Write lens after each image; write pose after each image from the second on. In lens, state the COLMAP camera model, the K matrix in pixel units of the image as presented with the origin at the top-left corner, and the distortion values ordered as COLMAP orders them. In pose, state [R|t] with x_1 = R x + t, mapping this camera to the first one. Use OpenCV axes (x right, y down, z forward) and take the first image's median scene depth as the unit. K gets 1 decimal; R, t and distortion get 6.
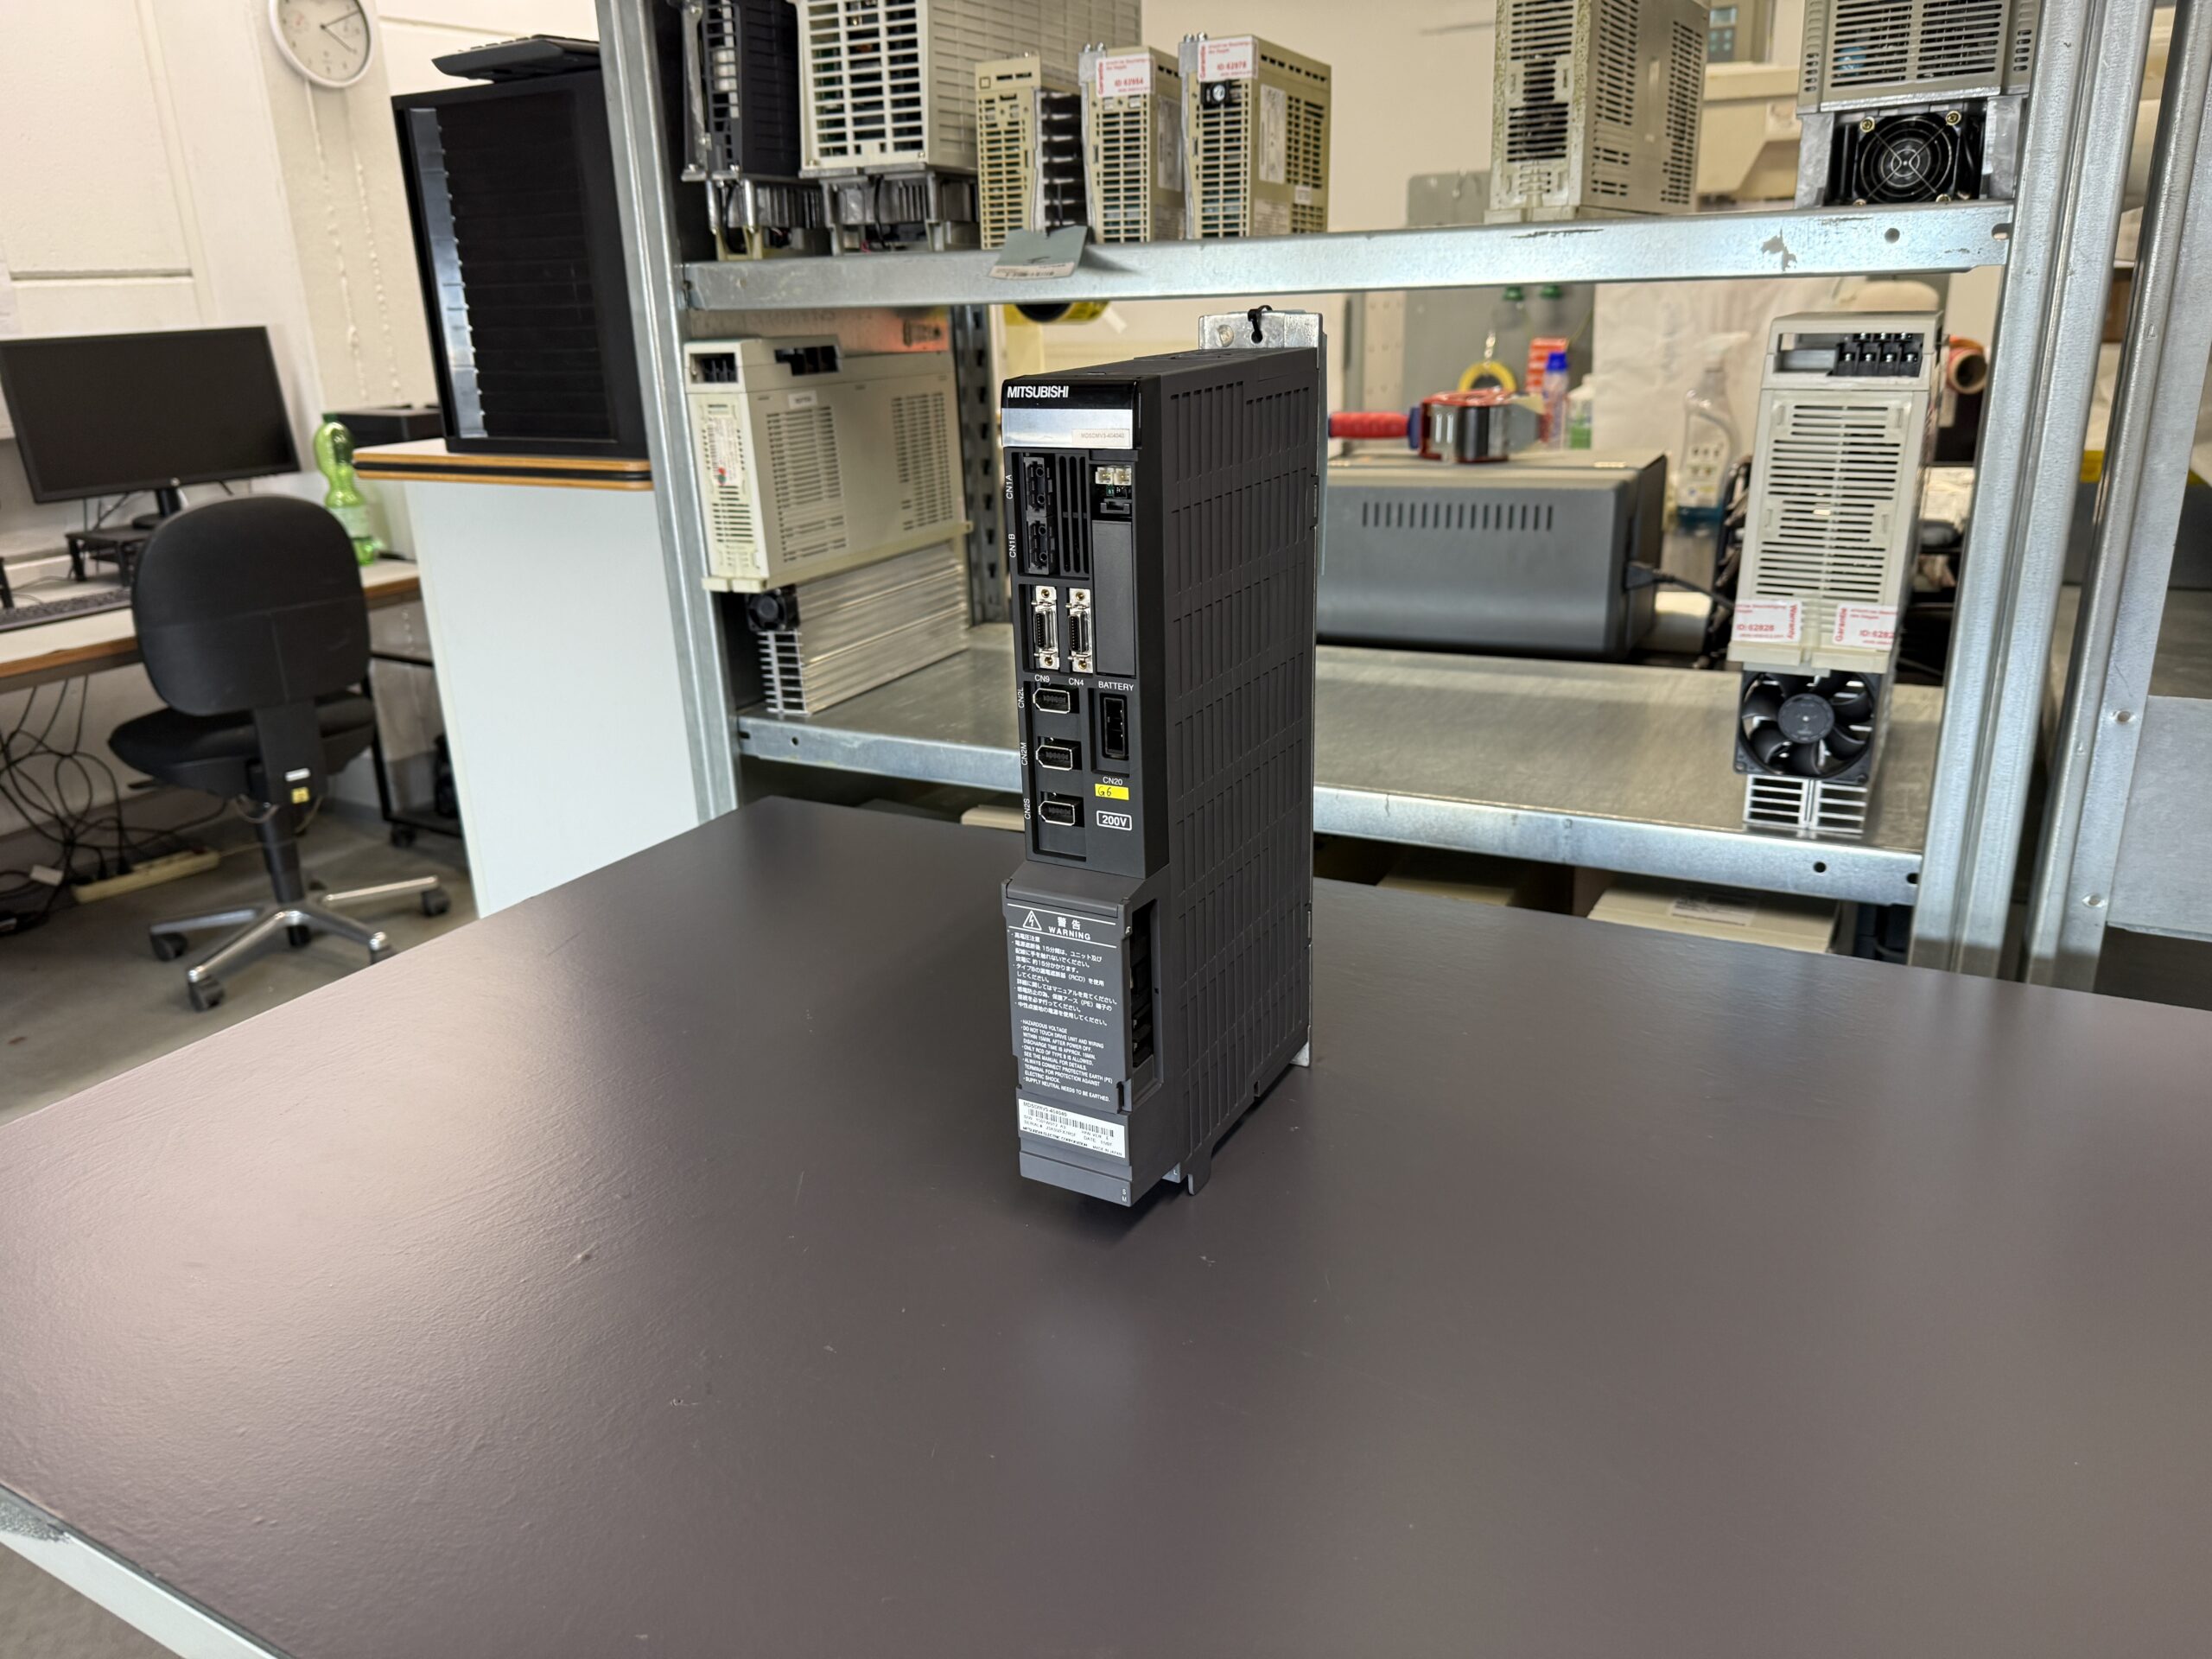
lens RADIAL K [[1578.5, 0, 1073.3], [0, 1578.5, 831.9], [0, 0, 1]] dist [-0.010180, -0.043593]
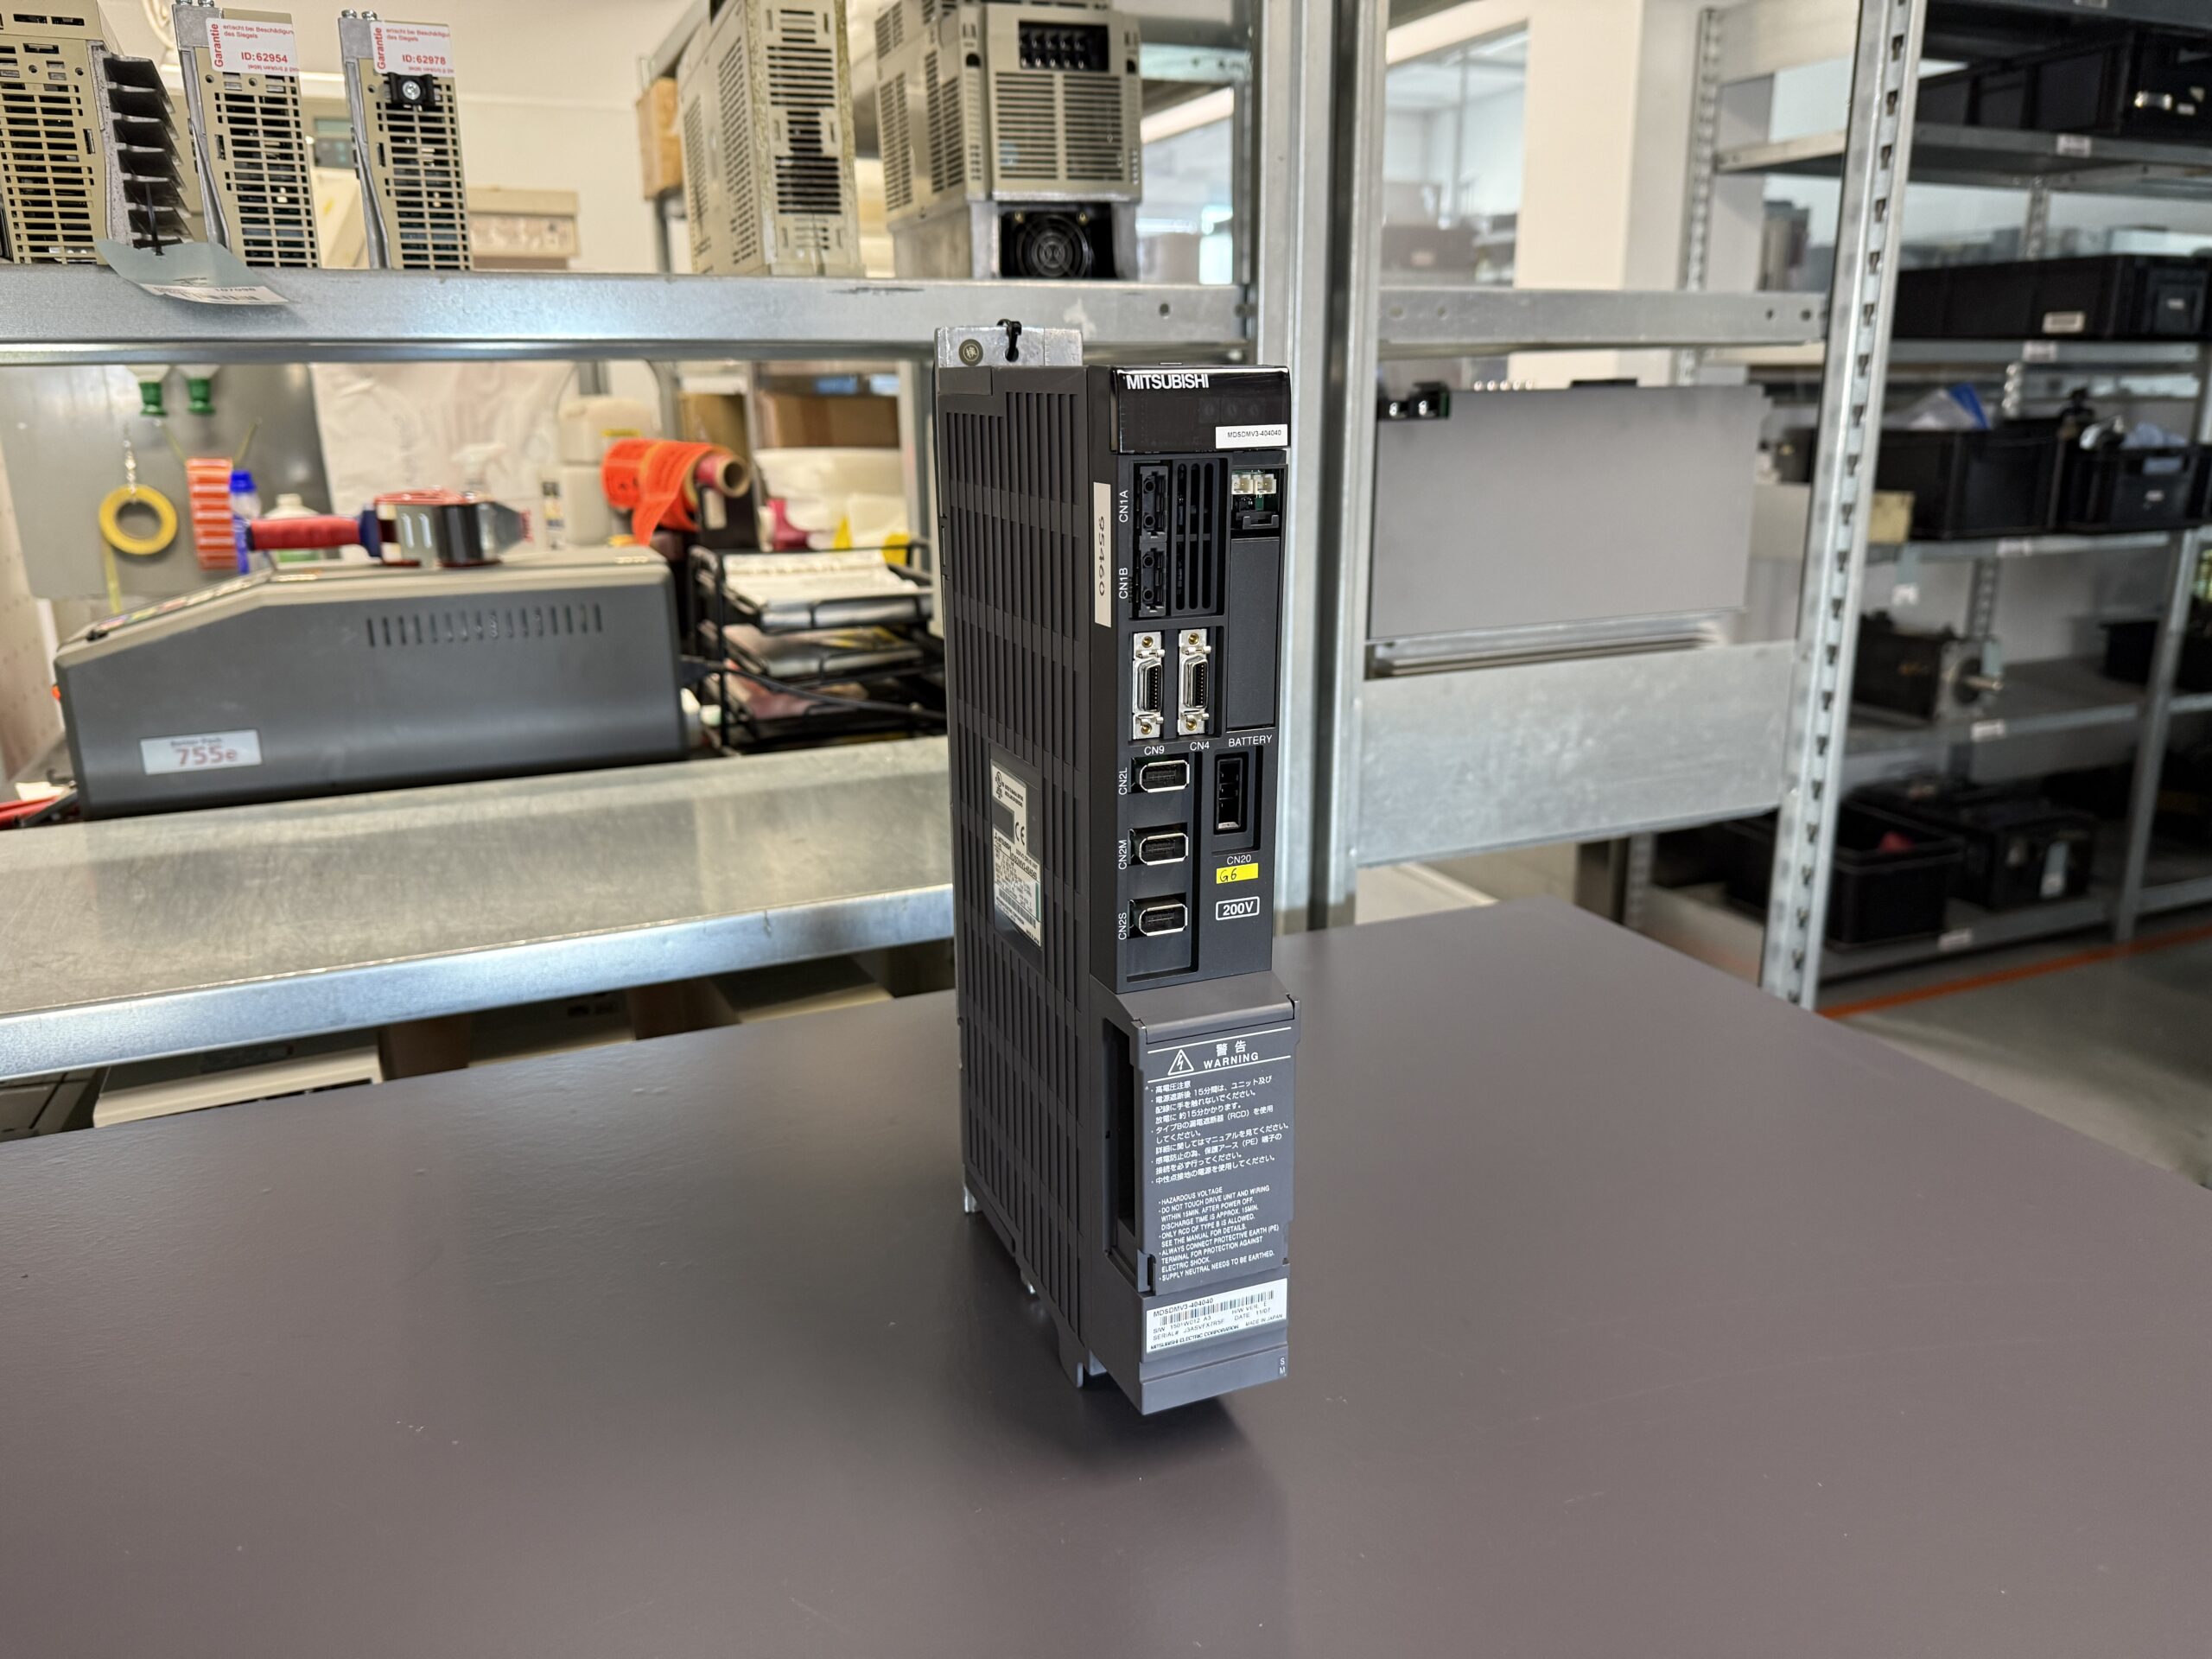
lens RADIAL K [[1596.9, 0, 1106.5], [0, 1596.9, 796.5], [0, 0, 1]] dist [-0.001877, -0.012028]
pose [[0.615639, -0.164188, 0.770734, -0.355125], [0.245993, 0.969220, 0.009979, -0.048768], [-0.748650, 0.183452, 0.637079, 0.287874]]
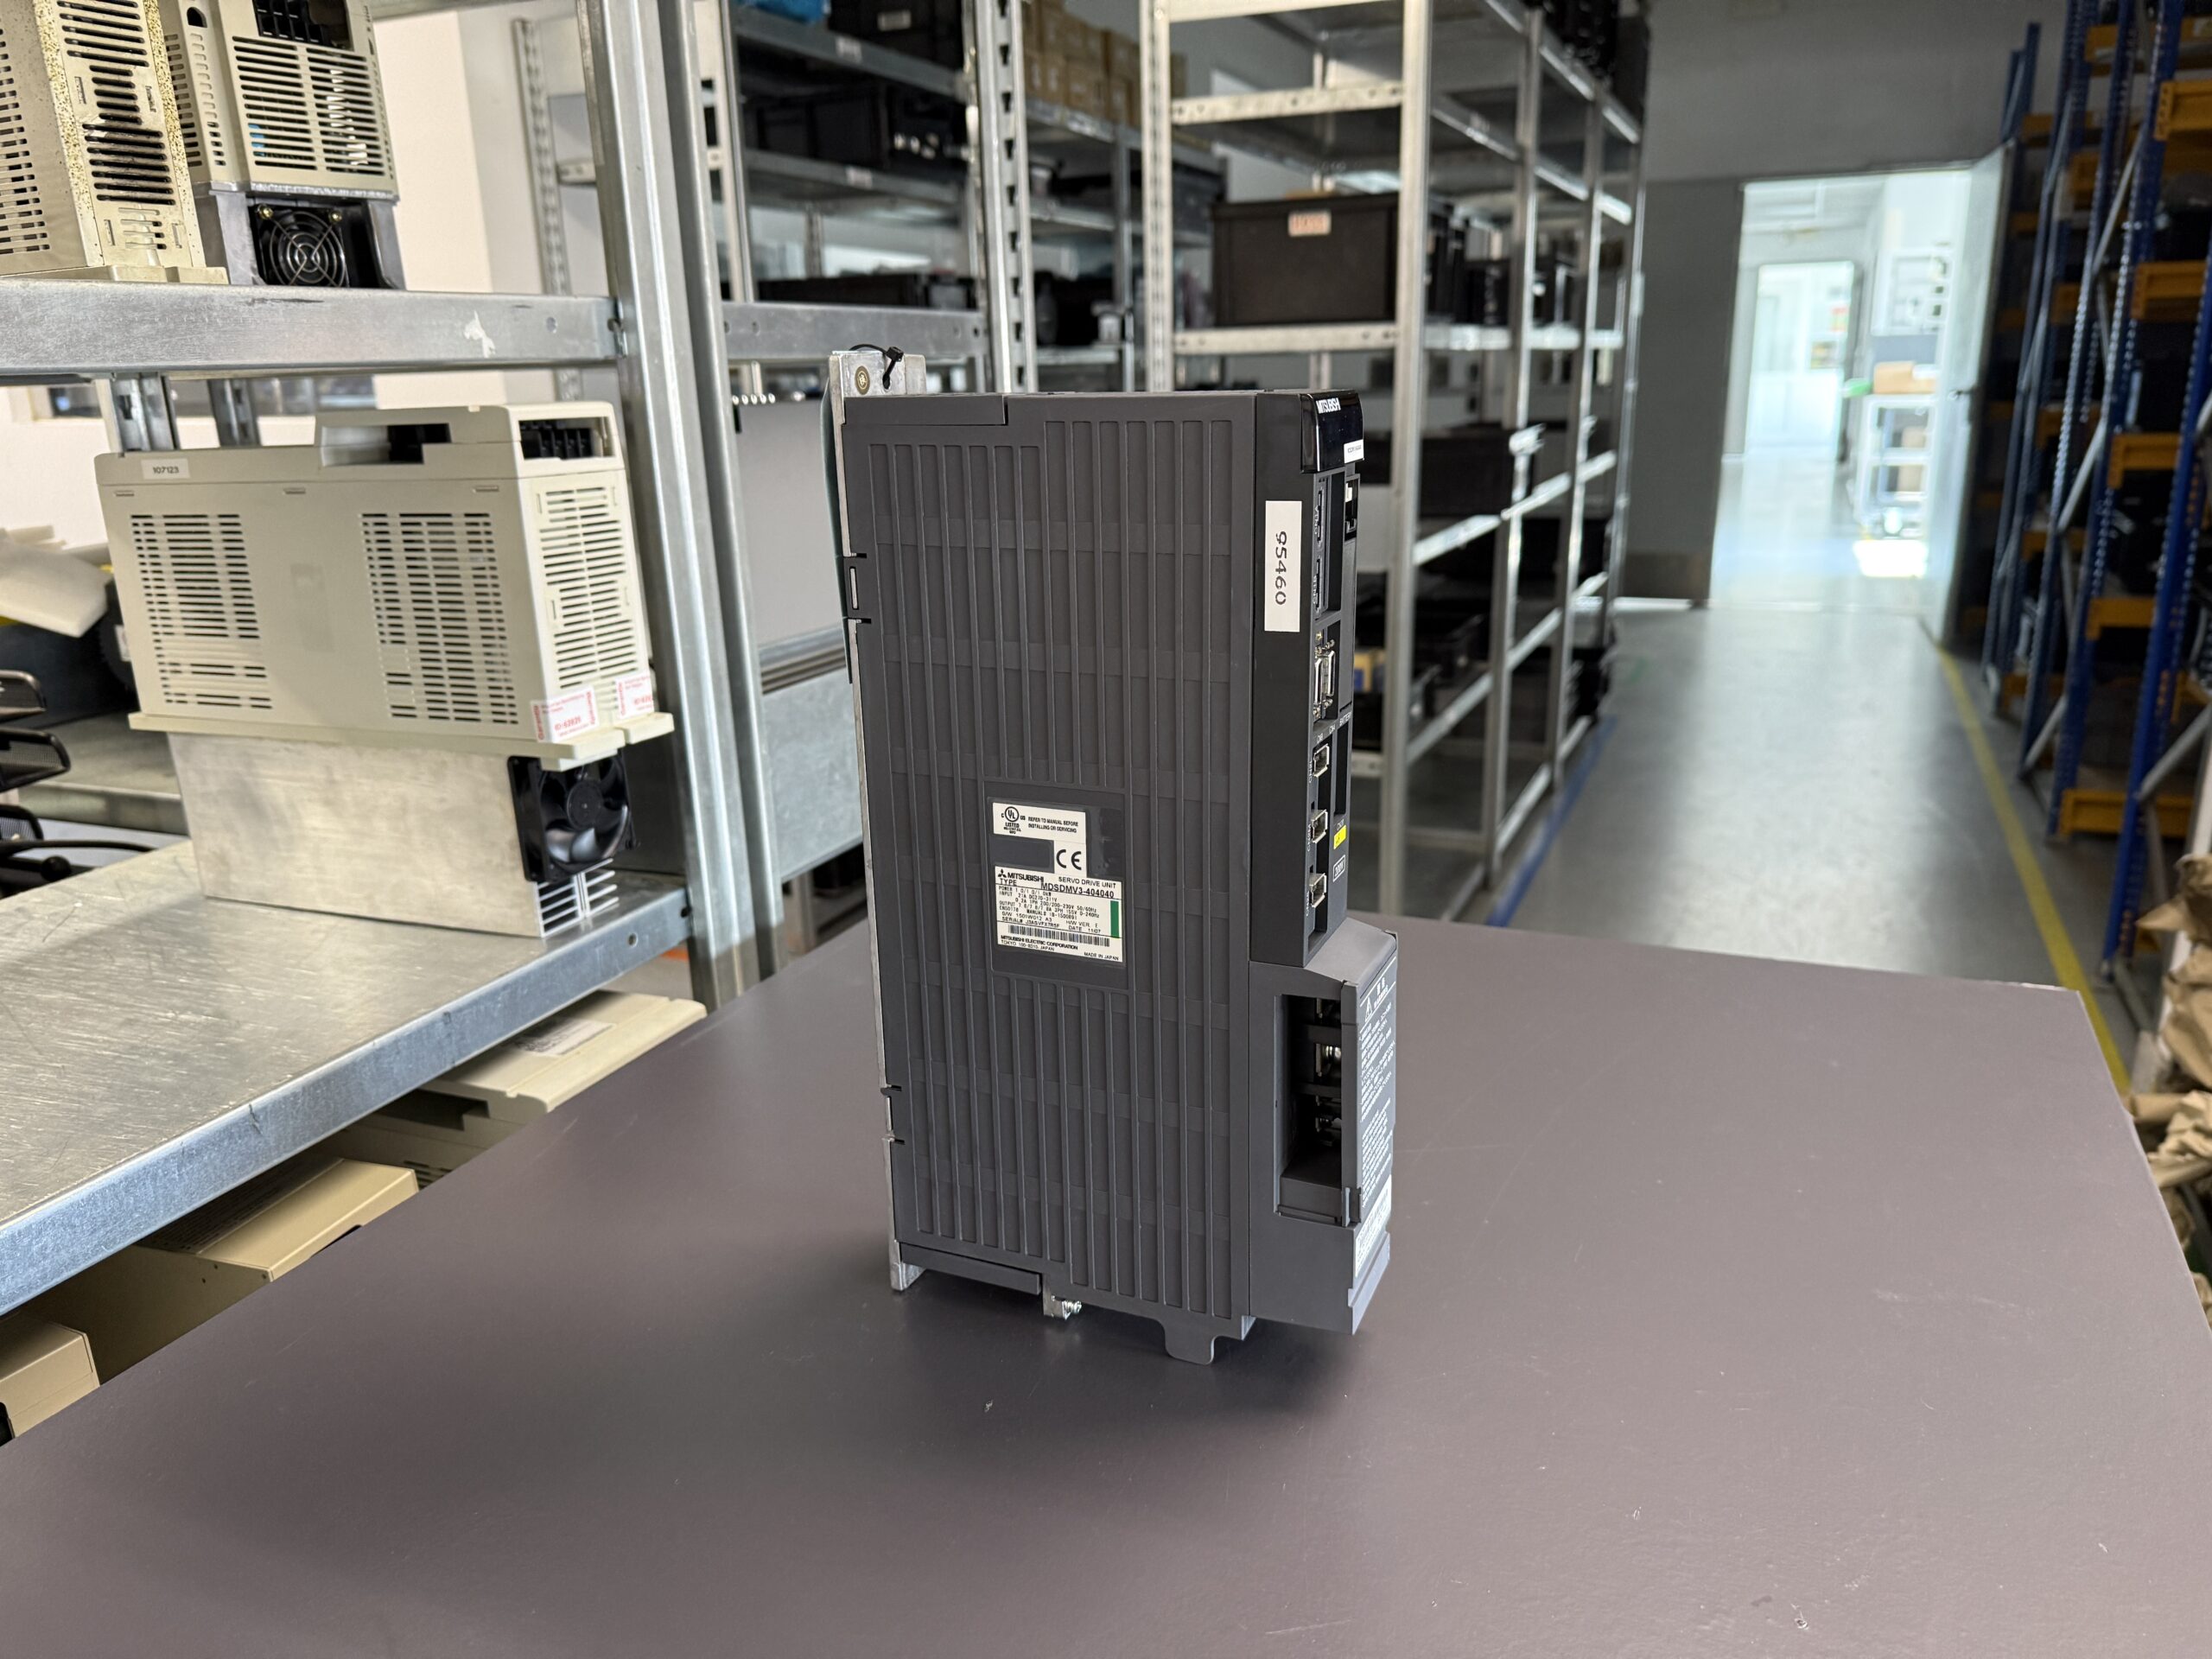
lens RADIAL K [[1596.9, 0, 1106.5], [0, 1596.9, 796.5], [0, 0, 1]] dist [-0.001877, -0.012028]
pose [[-0.102730, -0.220363, 0.969993, -0.473440], [0.360557, 0.900586, 0.242781, -0.178813], [-0.927063, 0.374679, -0.013064, 0.629623]]
